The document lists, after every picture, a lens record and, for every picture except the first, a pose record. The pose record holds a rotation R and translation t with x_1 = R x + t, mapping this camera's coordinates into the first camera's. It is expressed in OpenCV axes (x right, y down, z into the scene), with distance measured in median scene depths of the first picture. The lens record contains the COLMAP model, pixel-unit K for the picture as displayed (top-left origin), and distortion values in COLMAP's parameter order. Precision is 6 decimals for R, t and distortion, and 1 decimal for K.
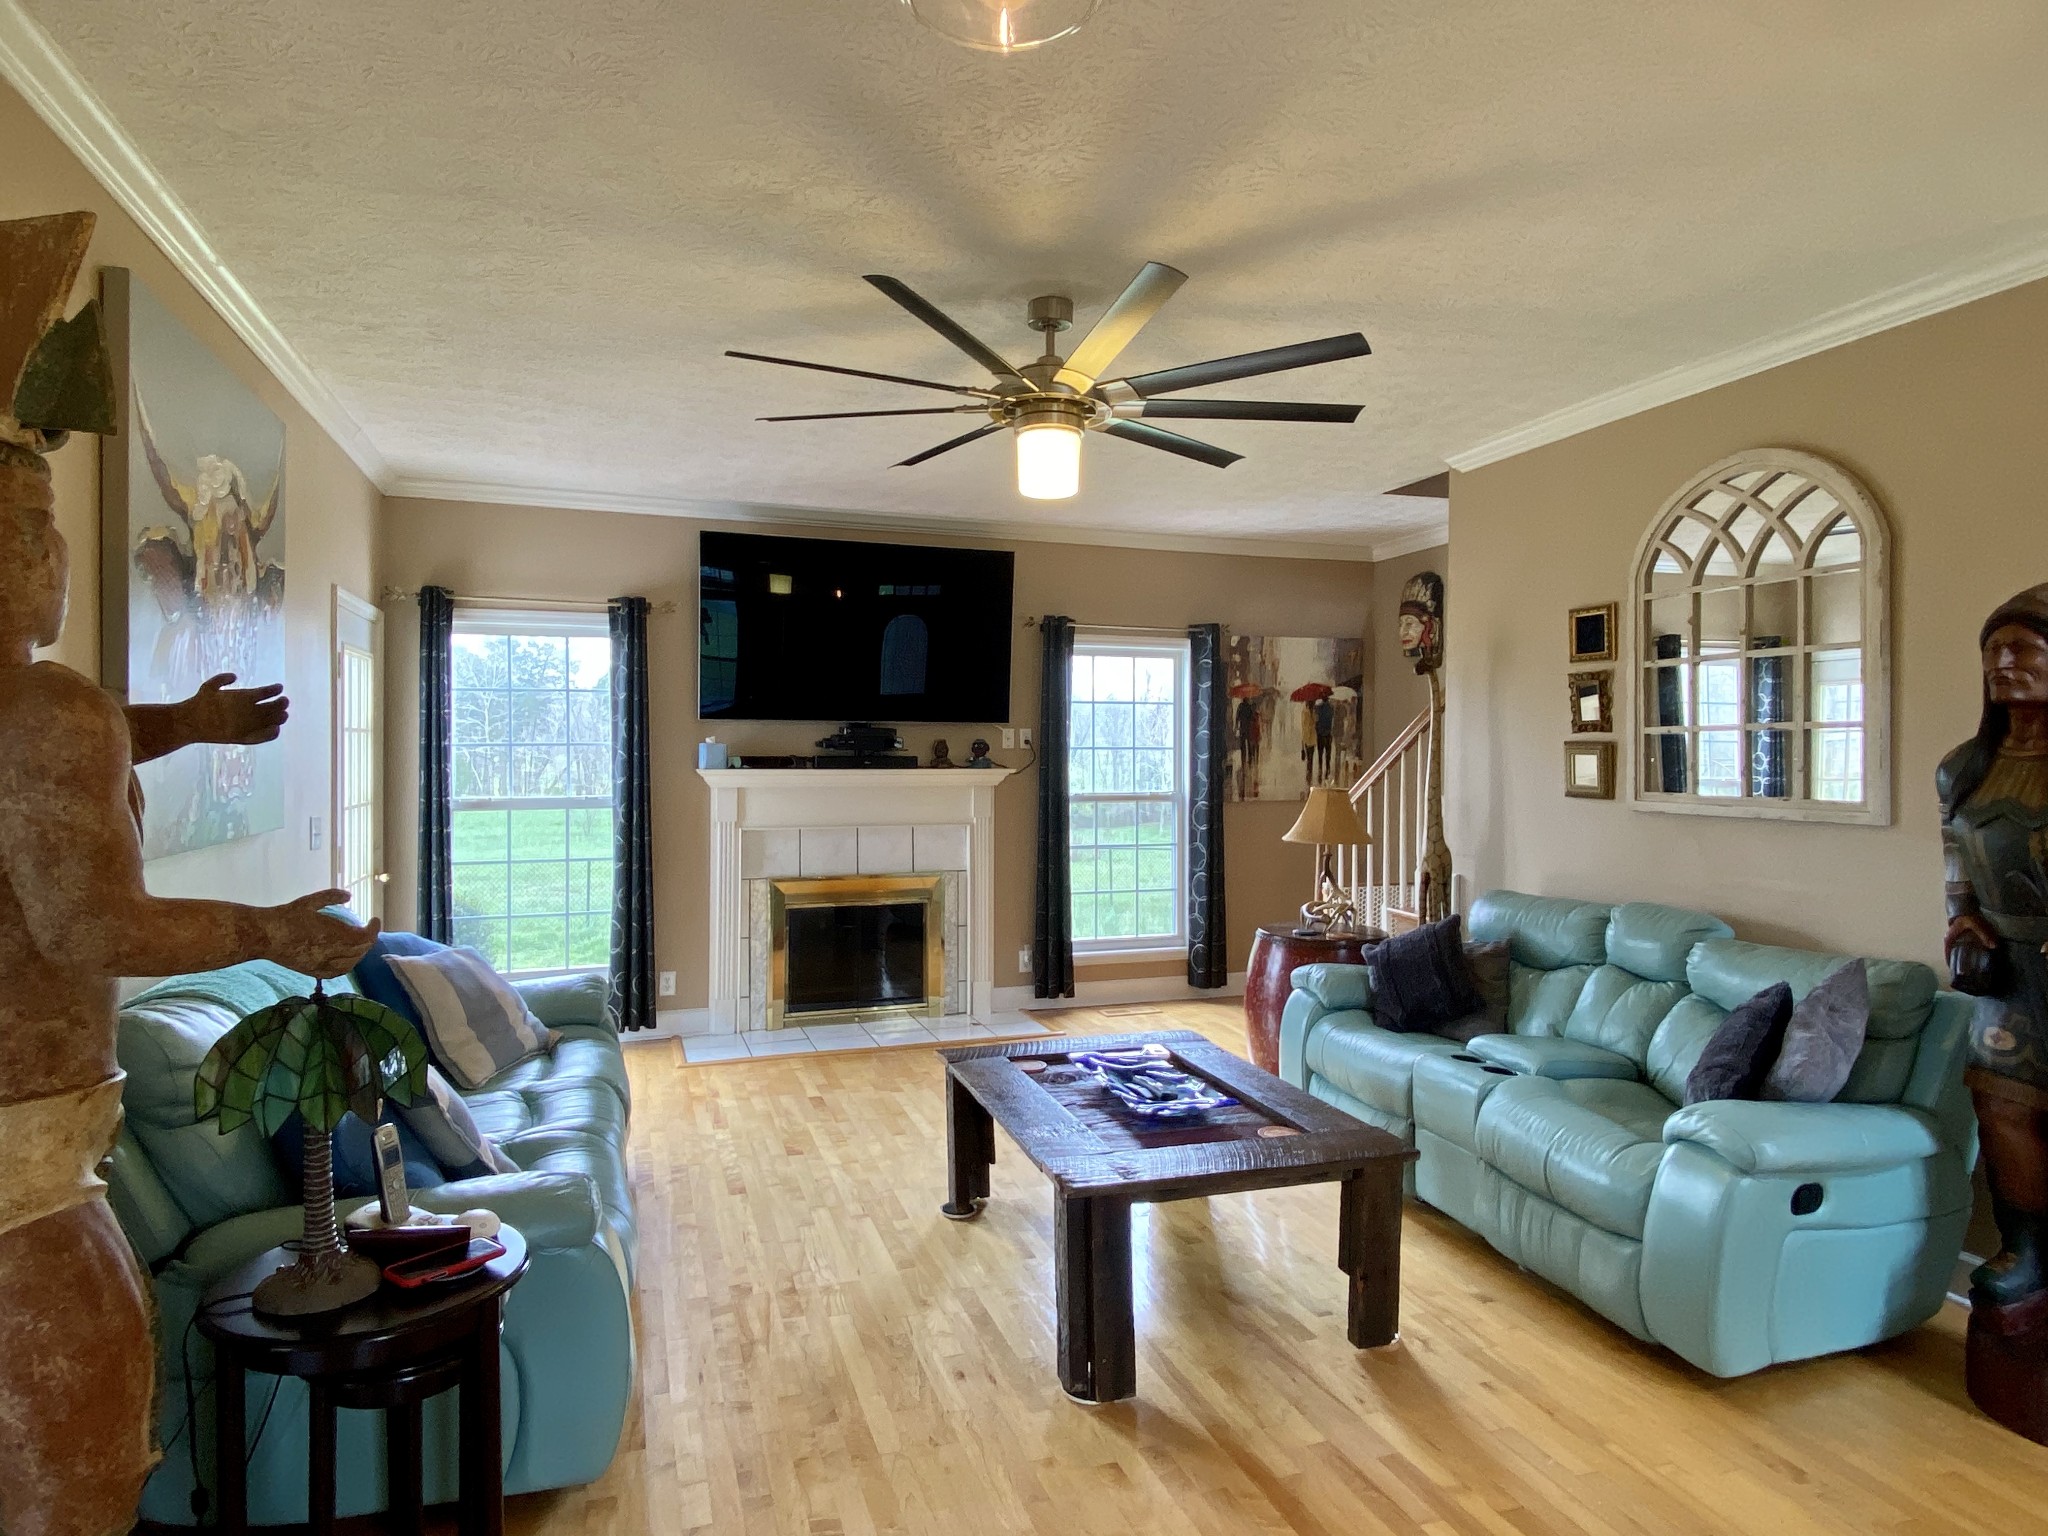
lens RADIAL K [[1169.0, 0, 1017.7], [0, 1169.0, 758.7], [0, 0, 1]] dist [0.042680, -0.039293]
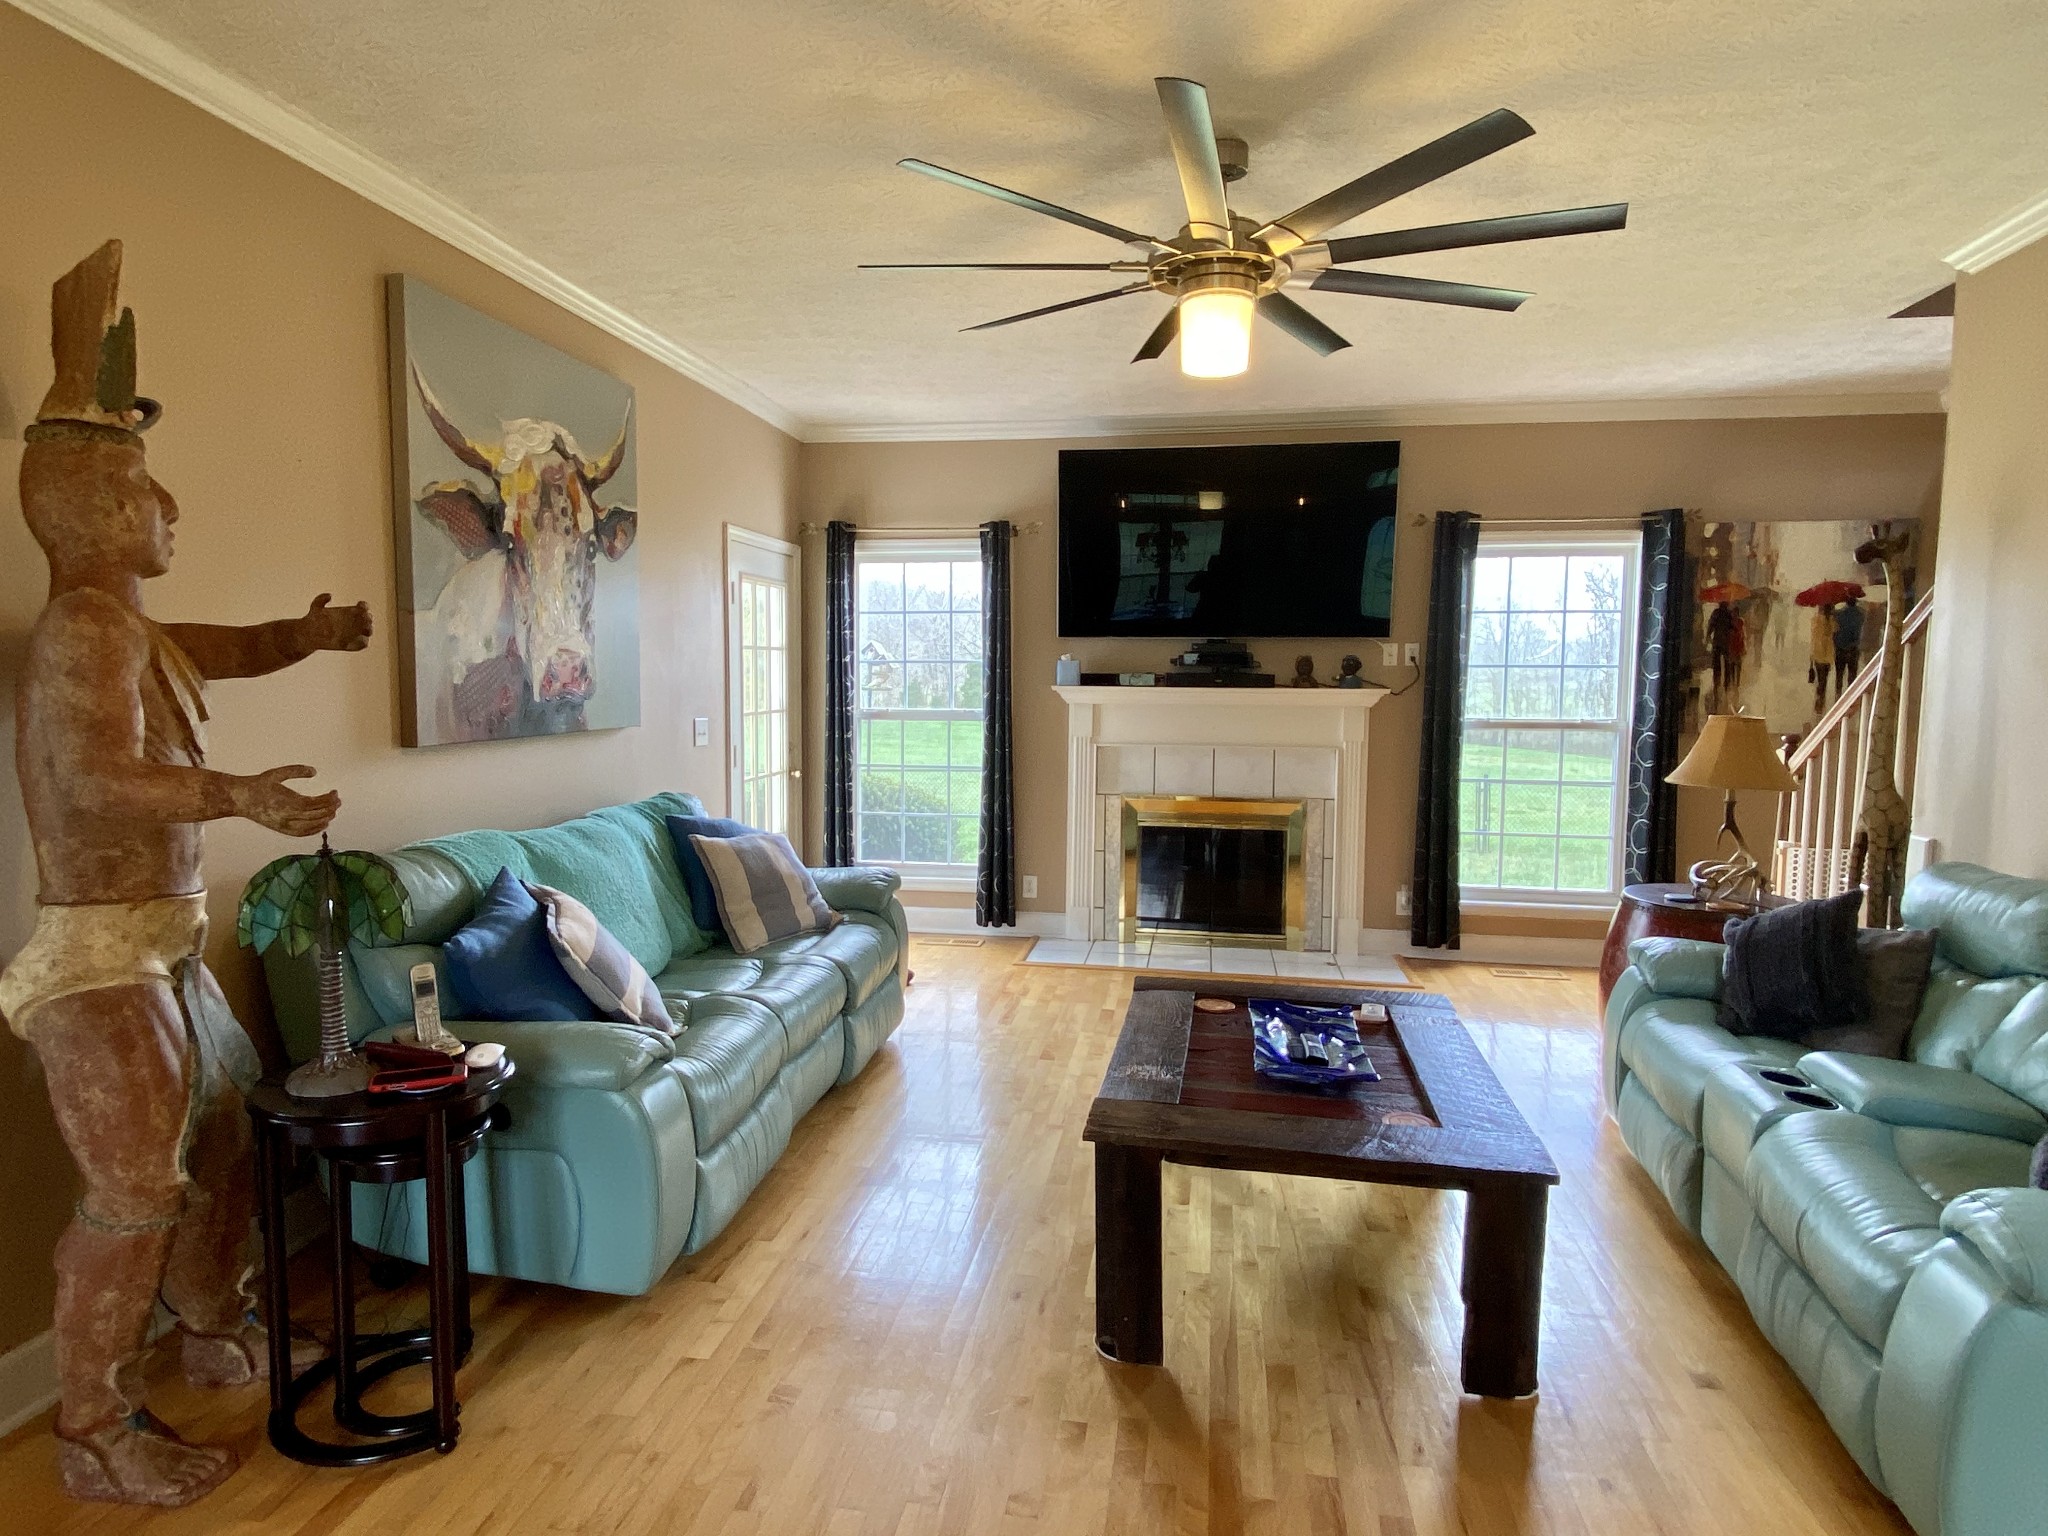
lens RADIAL K [[1164.0, 0, 1015.9], [0, 1164.0, 763.1], [0, 0, 1]] dist [0.071931, -0.074069]
pose [[0.878622, 0.042271, -0.475644, 0.194612], [-0.008908, 0.997352, 0.072181, 0.003549], [0.477436, -0.059182, 0.876671, 0.078666]]
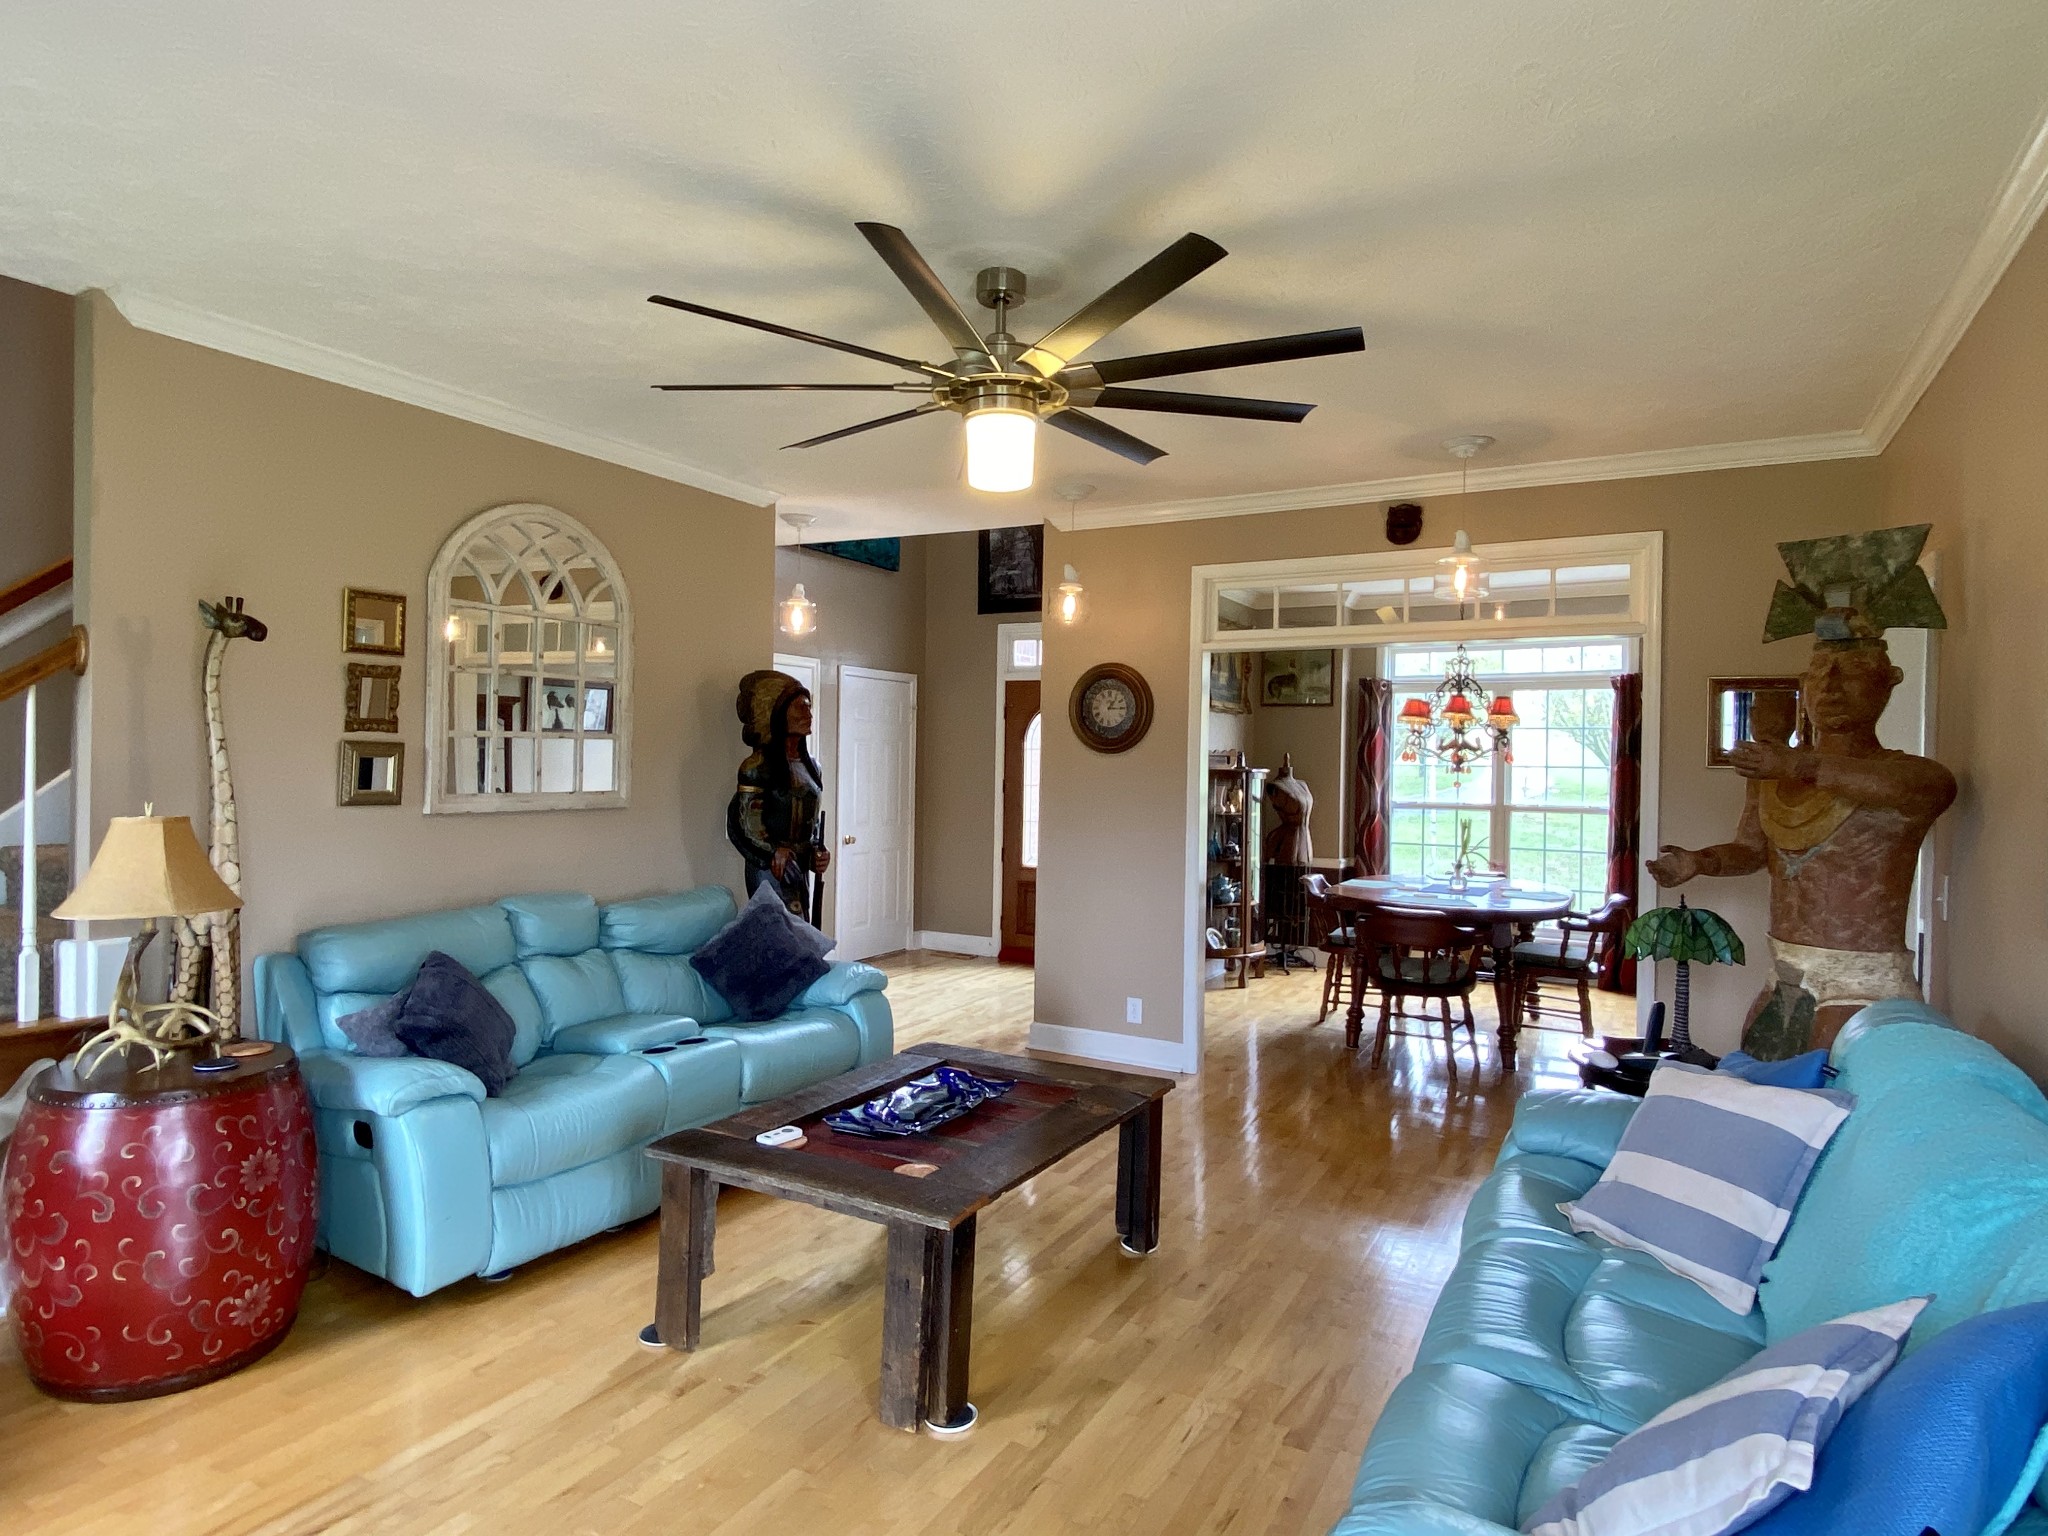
lens RADIAL K [[1164.0, 0, 1015.9], [0, 1164.0, 763.1], [0, 0, 1]] dist [0.071931, -0.074069]
pose [[-0.666570, -0.017896, 0.745228, -0.394513], [-0.014919, 0.999832, 0.010667, -0.011959], [-0.745294, -0.004008, -0.666724, 0.946617]]
